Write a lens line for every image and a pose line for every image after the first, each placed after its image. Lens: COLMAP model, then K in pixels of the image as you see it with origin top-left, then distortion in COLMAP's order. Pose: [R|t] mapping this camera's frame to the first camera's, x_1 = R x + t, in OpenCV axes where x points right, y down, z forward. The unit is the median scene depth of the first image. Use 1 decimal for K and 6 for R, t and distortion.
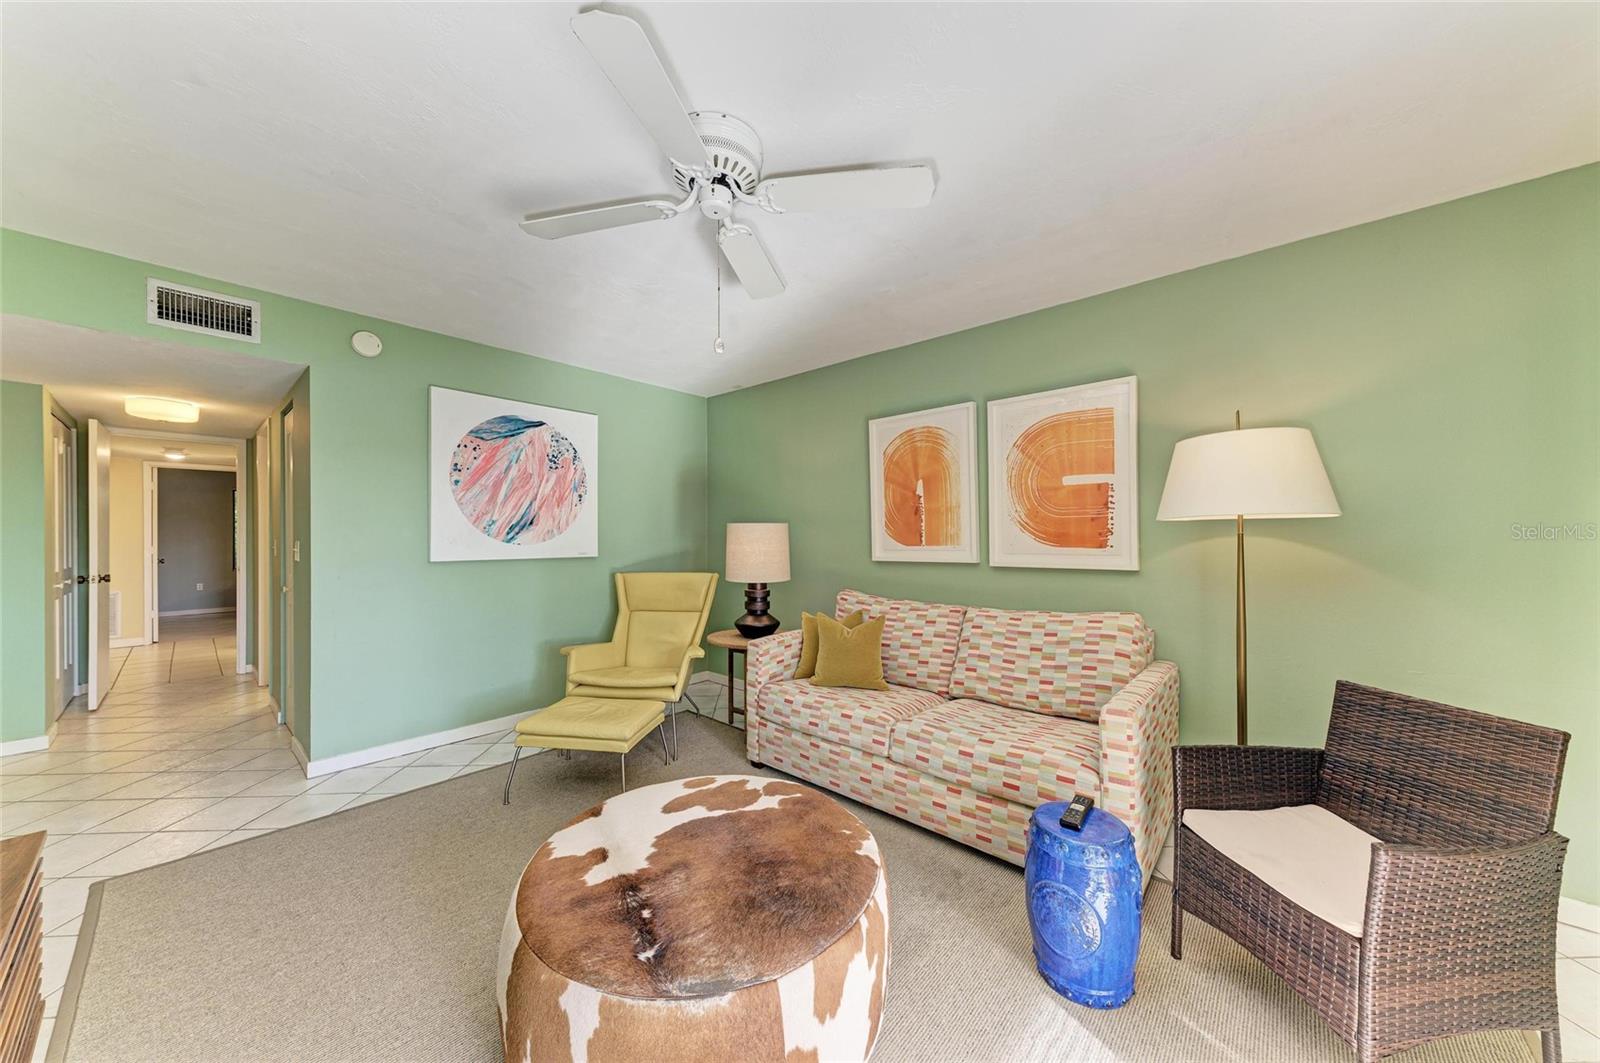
lens RADIAL K [[545.3, 0, 802.4], [0, 545.3, 536.2], [0, 0, 1]] dist [0.025048, -0.005738]
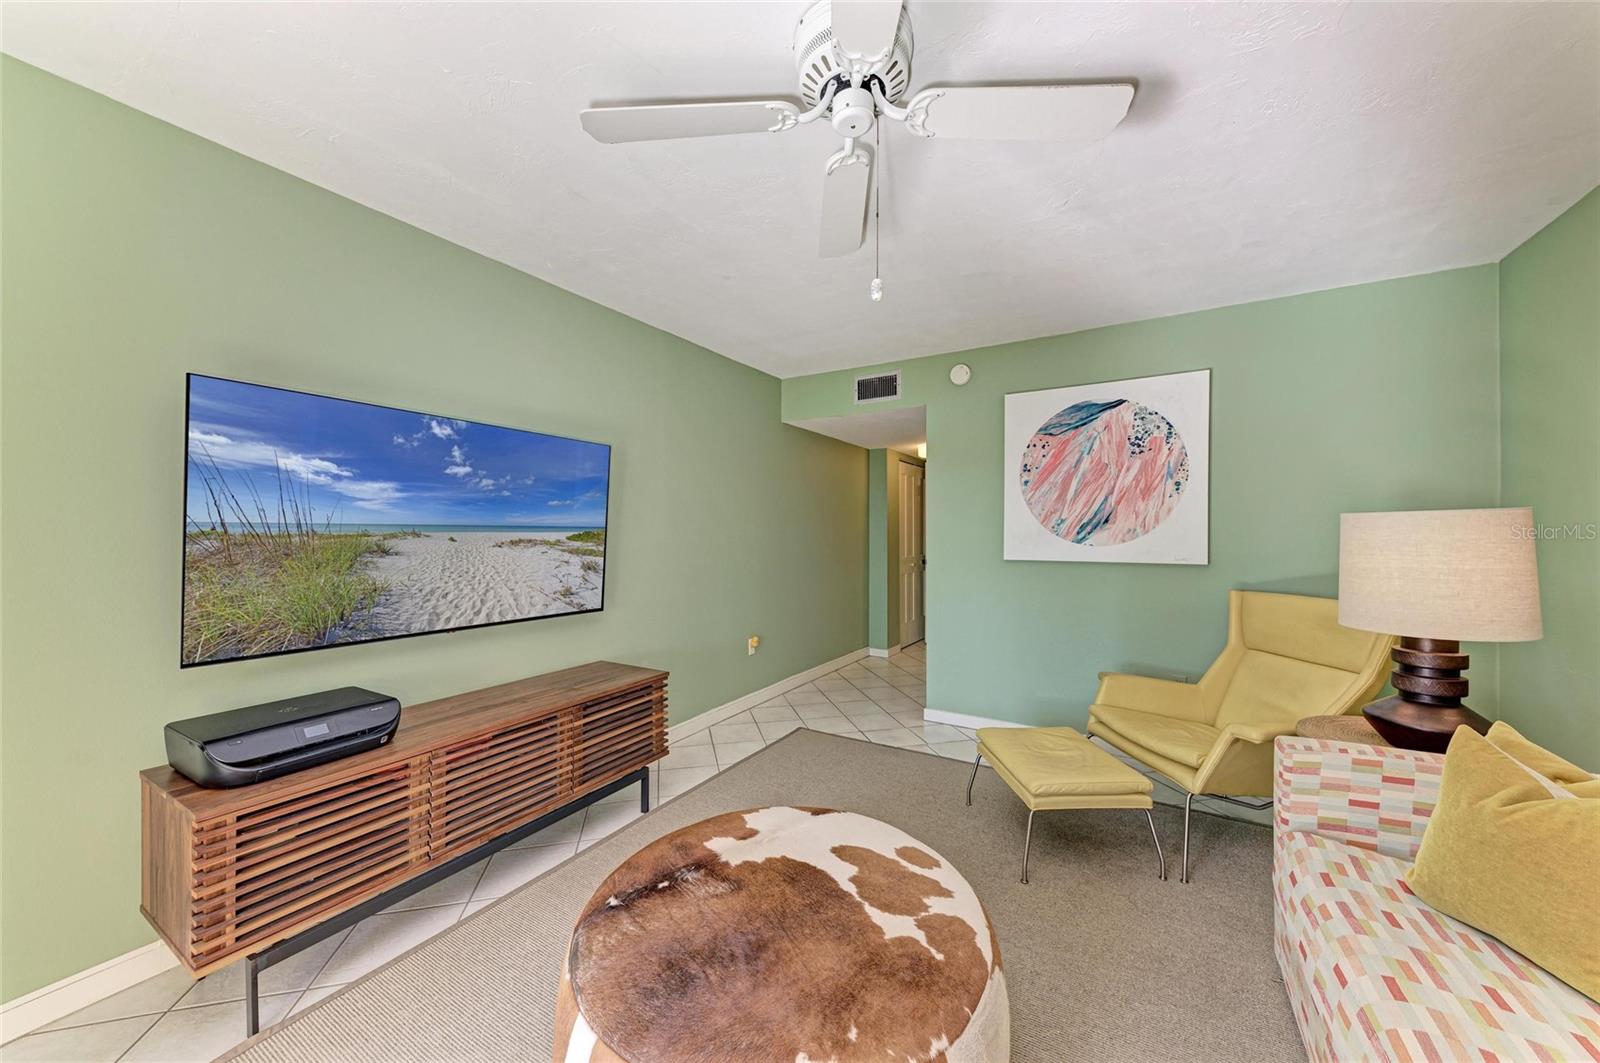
lens RADIAL K [[570.3, 0, 802.0], [0, 570.3, 535.5], [0, 0, 1]] dist [0.016411, -0.005458]
pose [[0.189804, 0.003429, -0.981816, 0.353858], [-0.003408, 0.999990, 0.002834, -0.002316], [0.981816, 0.002808, 0.189814, 0.426713]]
